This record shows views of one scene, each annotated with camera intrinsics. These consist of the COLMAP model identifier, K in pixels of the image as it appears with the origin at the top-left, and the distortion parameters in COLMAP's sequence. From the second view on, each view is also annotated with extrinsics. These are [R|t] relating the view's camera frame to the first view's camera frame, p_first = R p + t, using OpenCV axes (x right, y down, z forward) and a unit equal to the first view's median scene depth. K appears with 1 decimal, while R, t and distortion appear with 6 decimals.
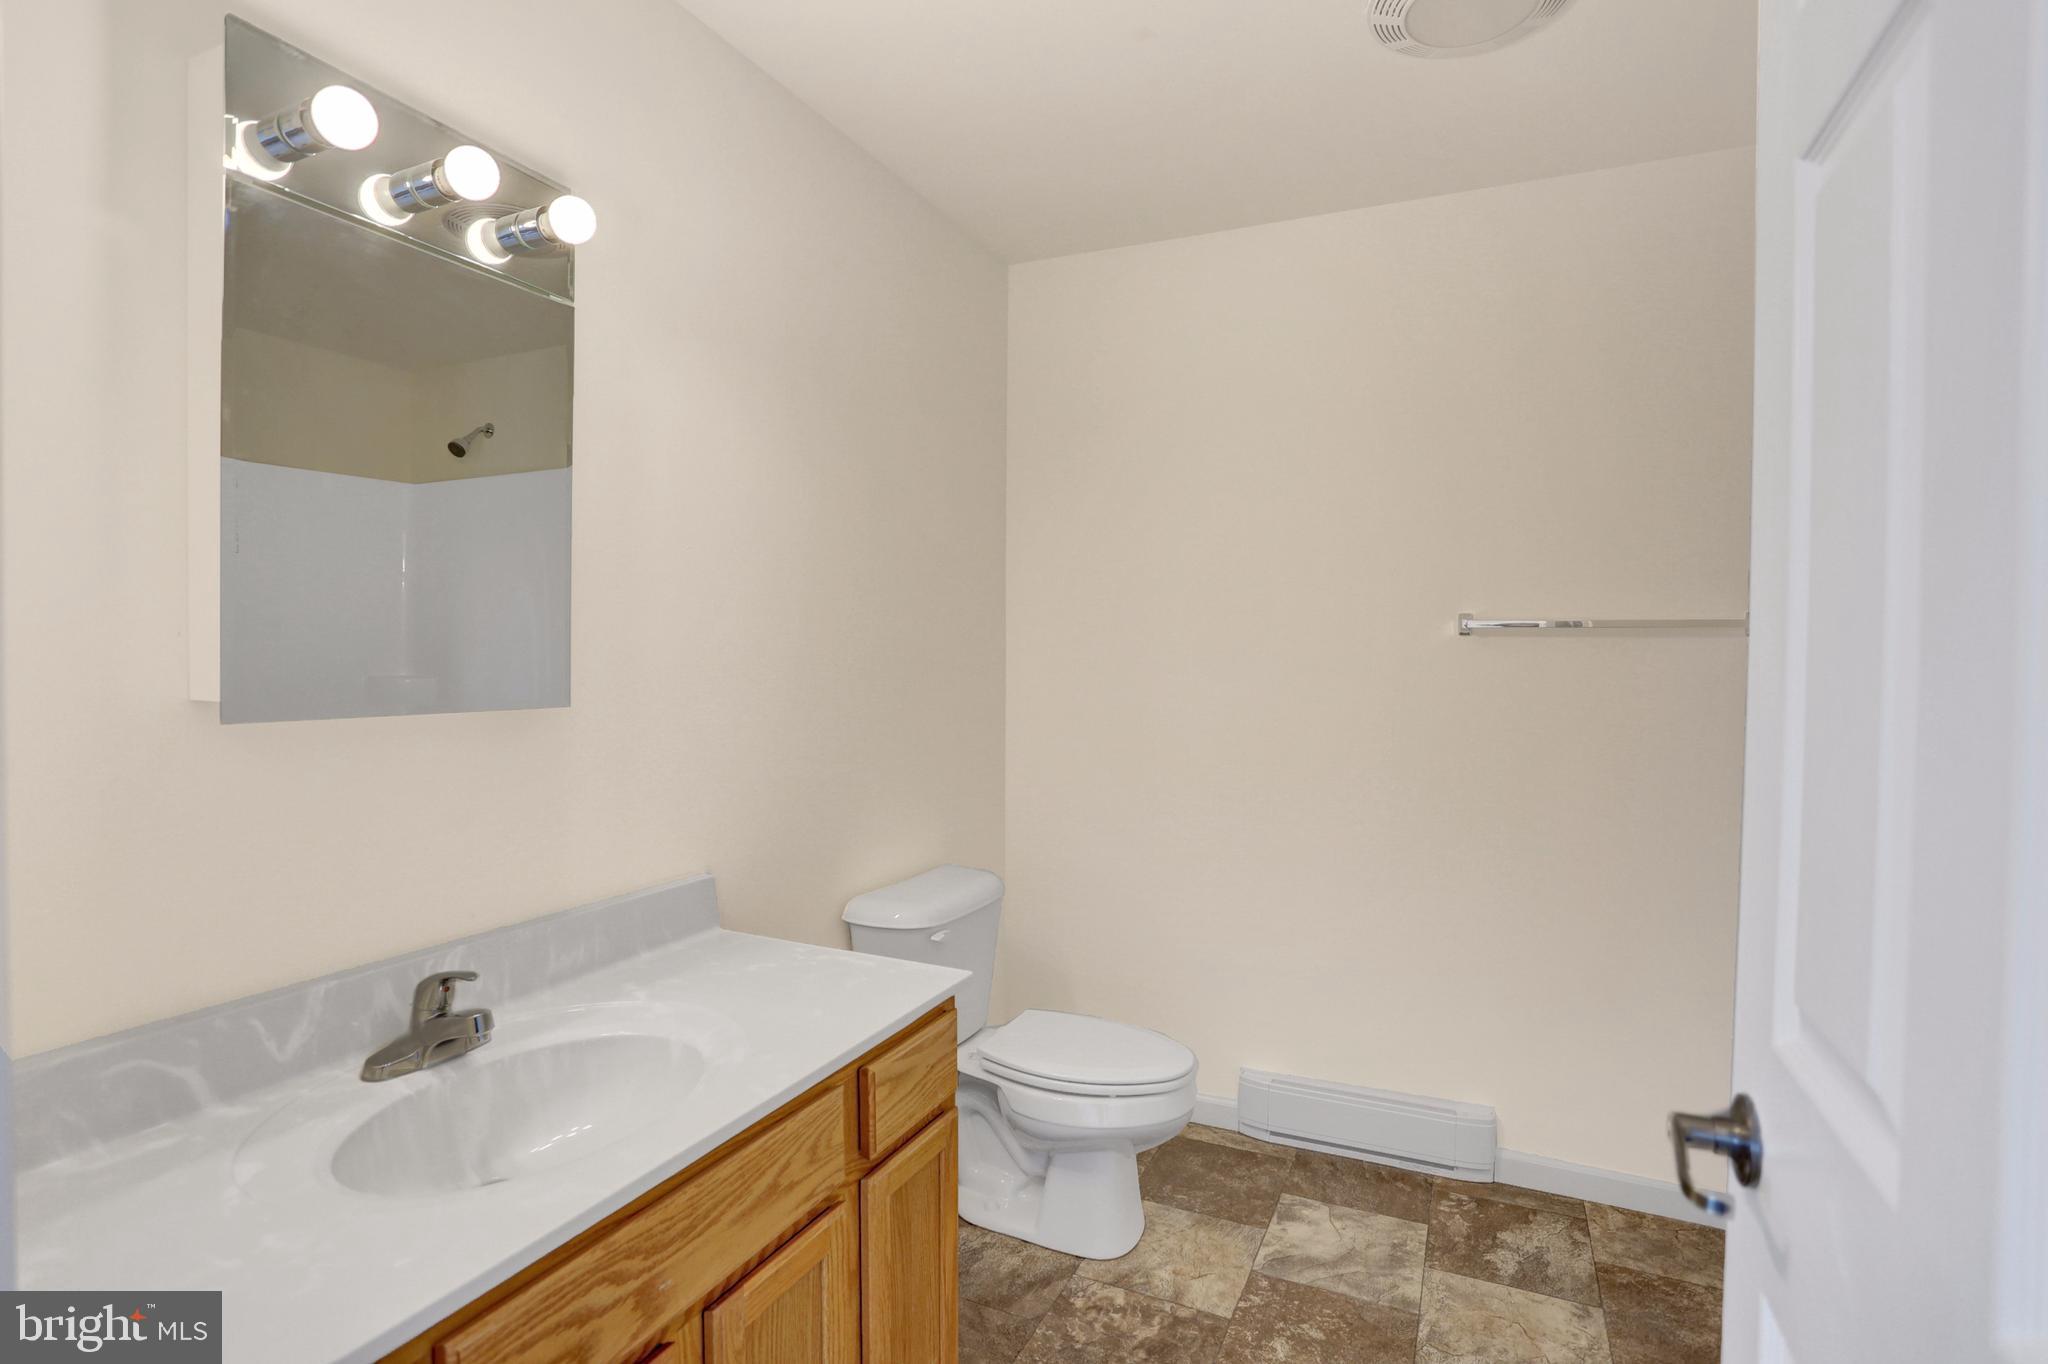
lens RADIAL K [[1008.0, 0, 1010.9], [0, 1008.0, 680.5], [0, 0, 1]] dist [-0.068771, 0.028239]
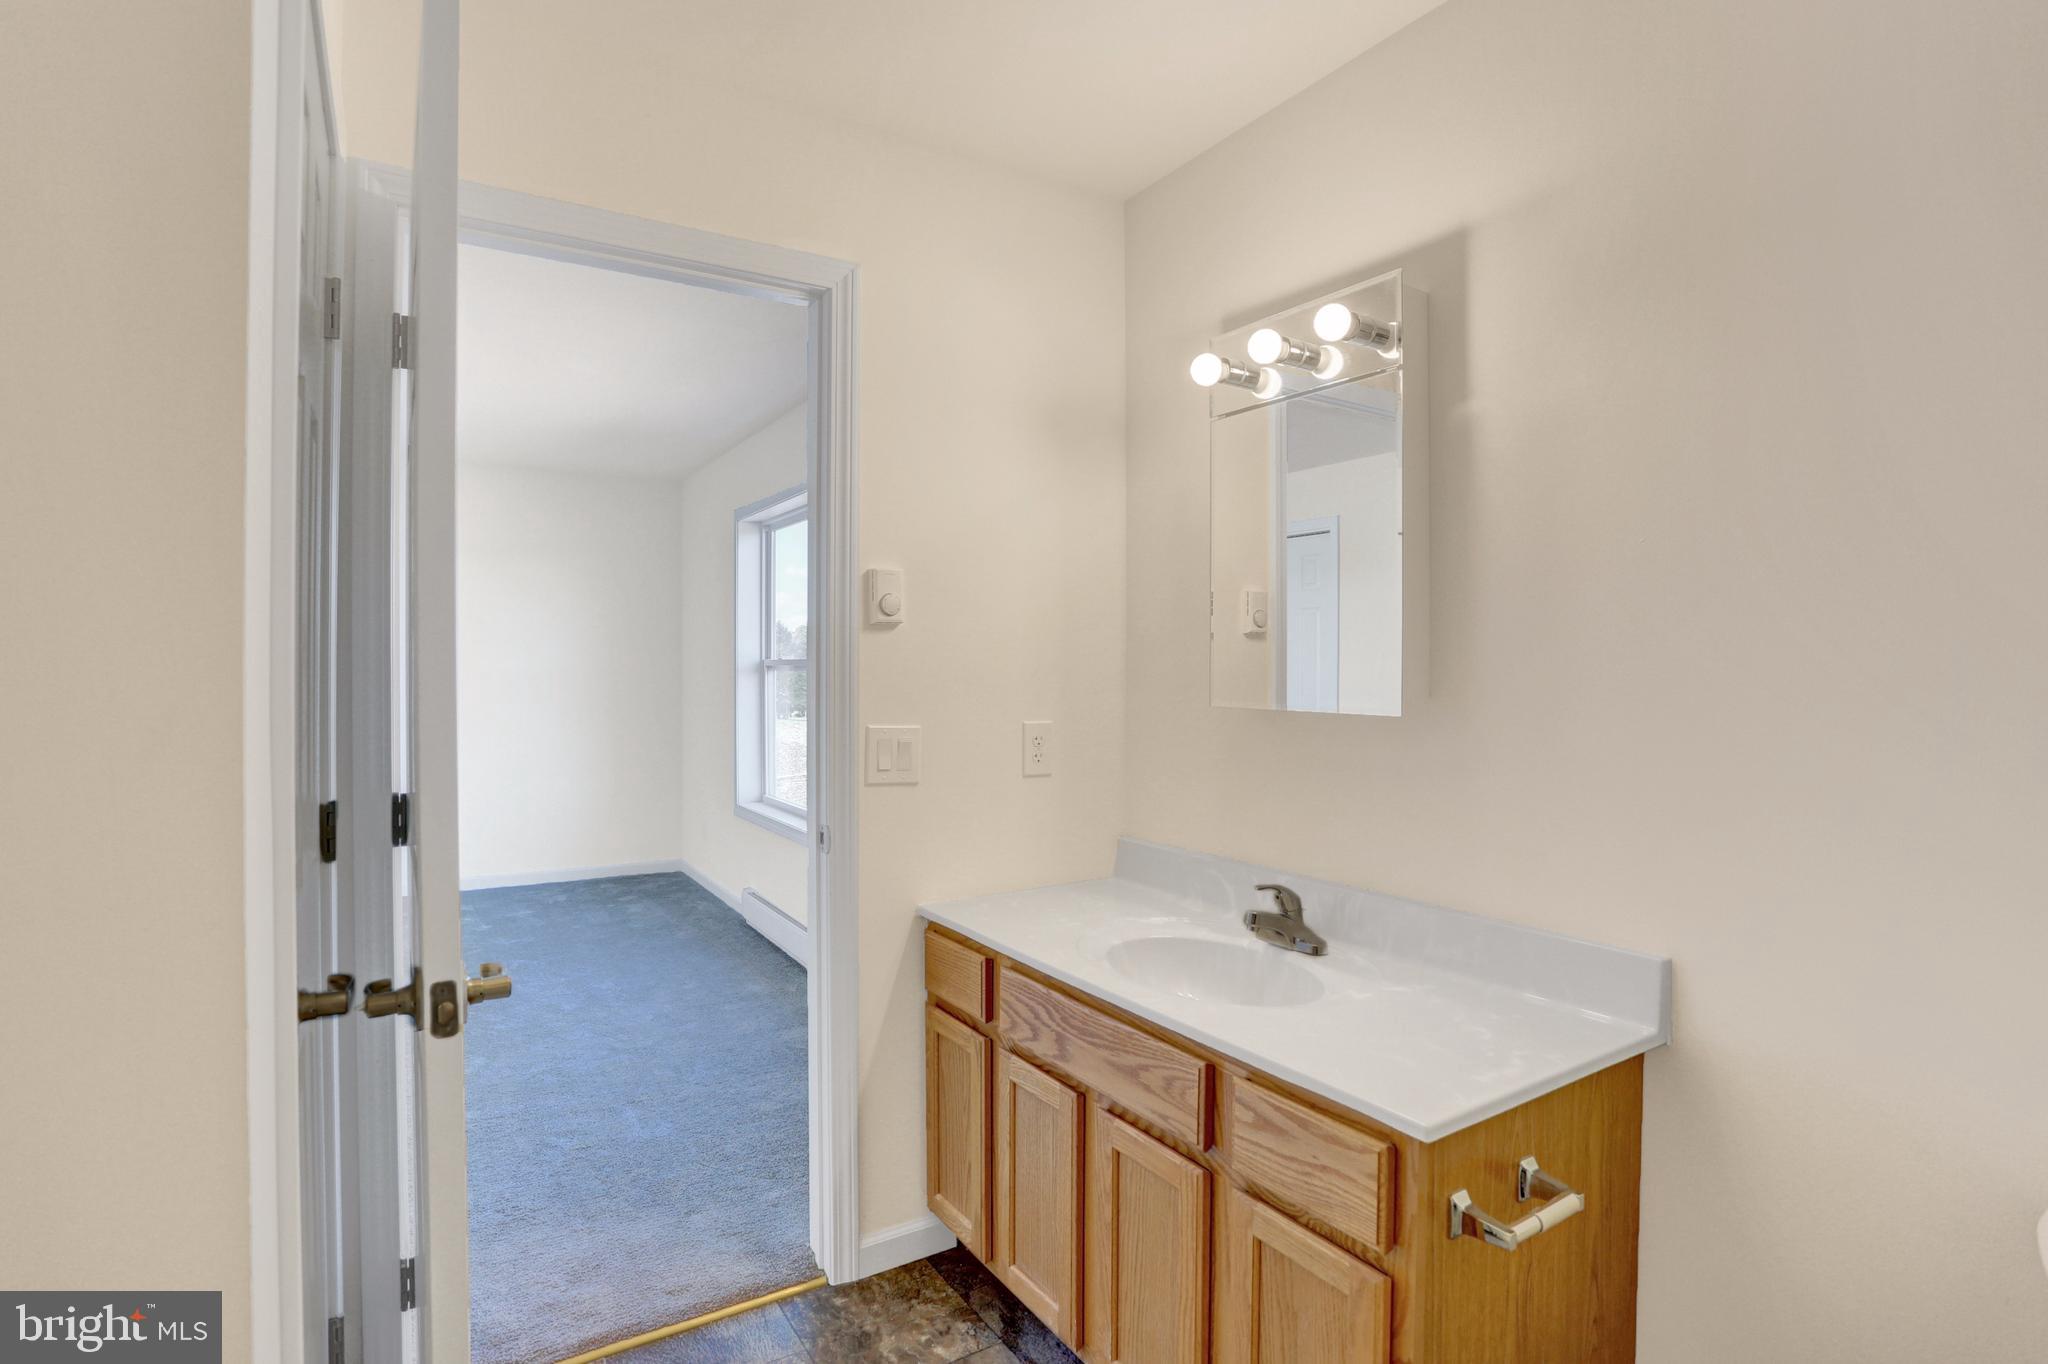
lens RADIAL K [[1008.0, 0, 1010.9], [0, 1008.0, 680.5], [0, 0, 1]] dist [-0.068771, 0.028239]
pose [[-0.545612, 0.001430, -0.838037, 1.066090], [-0.027008, 0.999449, 0.019289, -0.035385], [0.837603, 0.033158, -0.545273, 1.730728]]
